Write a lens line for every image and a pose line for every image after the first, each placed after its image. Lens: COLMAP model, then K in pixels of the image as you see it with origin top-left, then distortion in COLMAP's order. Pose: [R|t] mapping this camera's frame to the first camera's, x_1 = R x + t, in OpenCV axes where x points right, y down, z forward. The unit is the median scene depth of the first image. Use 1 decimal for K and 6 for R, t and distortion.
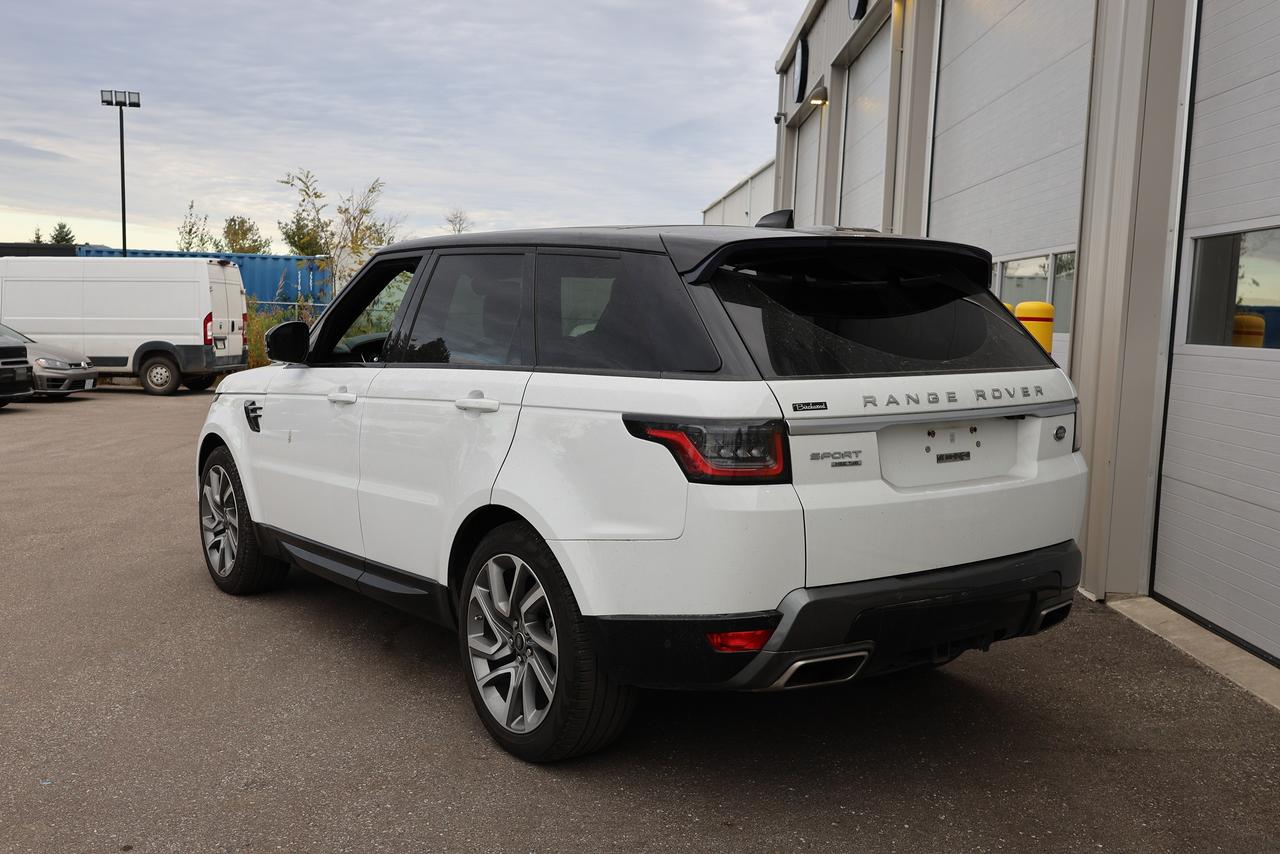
lens RADIAL K [[1227.5, 0, 640.0], [0, 1227.5, 427.0], [0, 0, 1]] dist [0.008583, -0.006823]
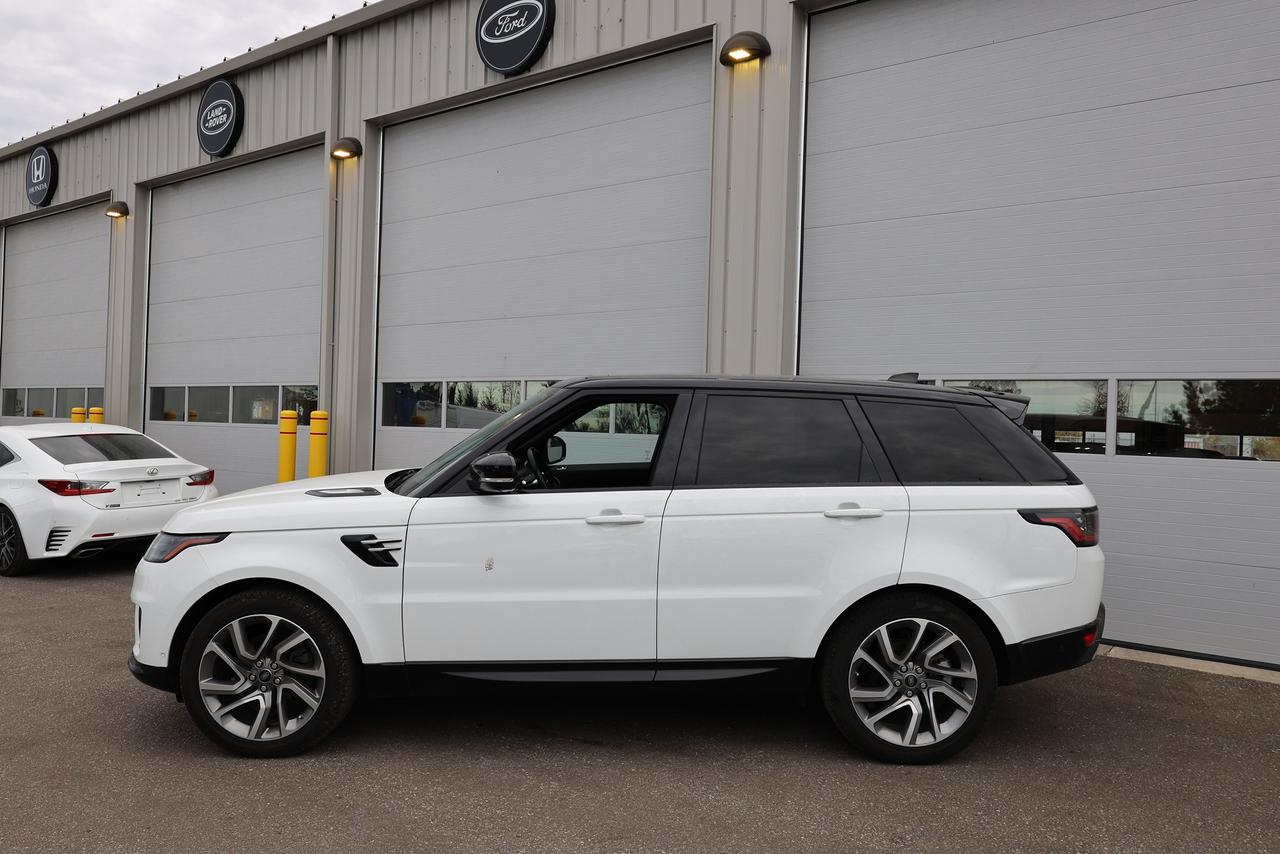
lens RADIAL K [[980.2, 0, 640.0], [0, 980.2, 427.0], [0, 0, 1]] dist [0.001336, -0.000433]
pose [[0.604627, -0.018395, 0.796297, -1.251551], [0.066760, 0.997386, -0.027651, -0.108937], [-0.793706, 0.069880, 0.604274, 0.596039]]
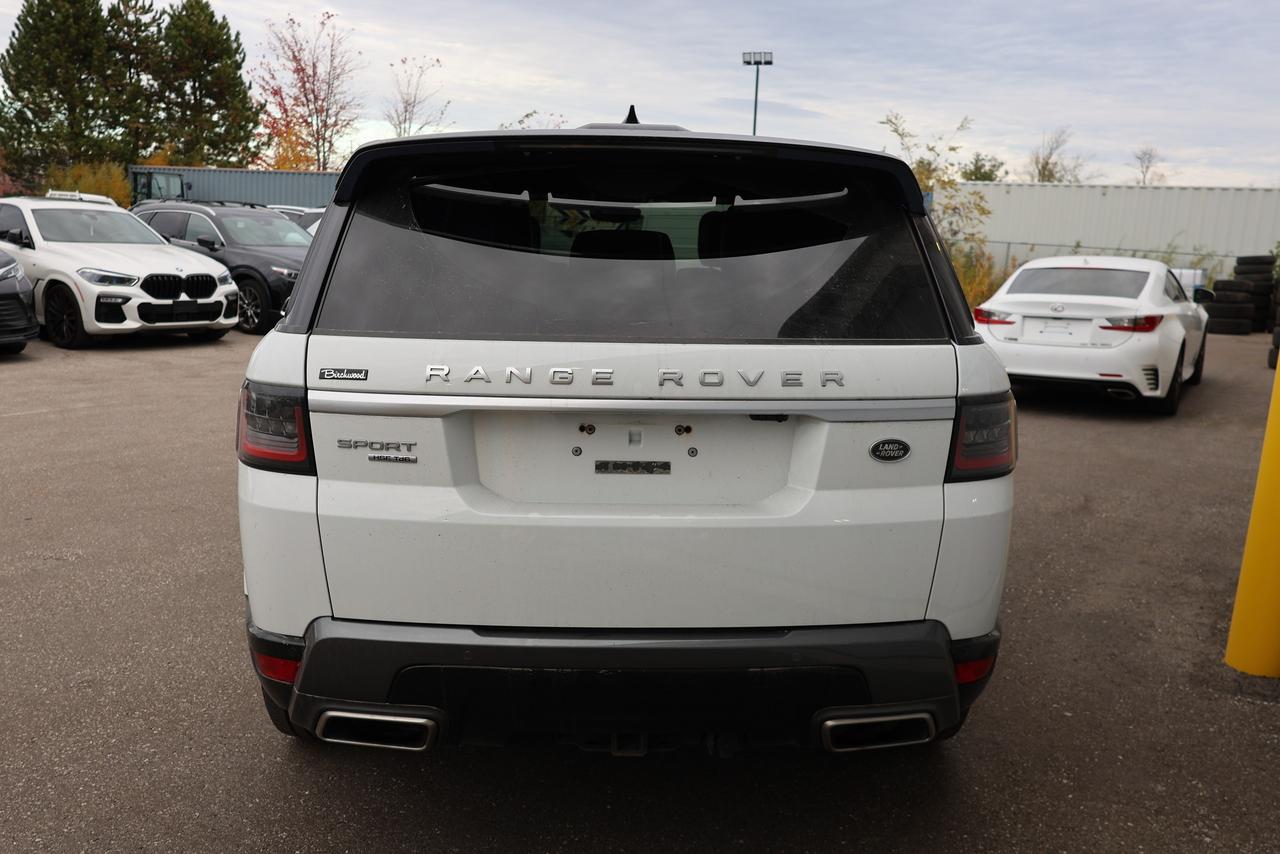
lens RADIAL K [[1049.7, 0, 640.0], [0, 1049.7, 427.0], [0, 0, 1]] dist [0.010119, 0.003928]
pose [[0.827854, 0.113563, -0.549328, 0.539985], [-0.069314, 0.992497, 0.100720, -0.052029], [0.556645, -0.045305, 0.829514, 0.504761]]
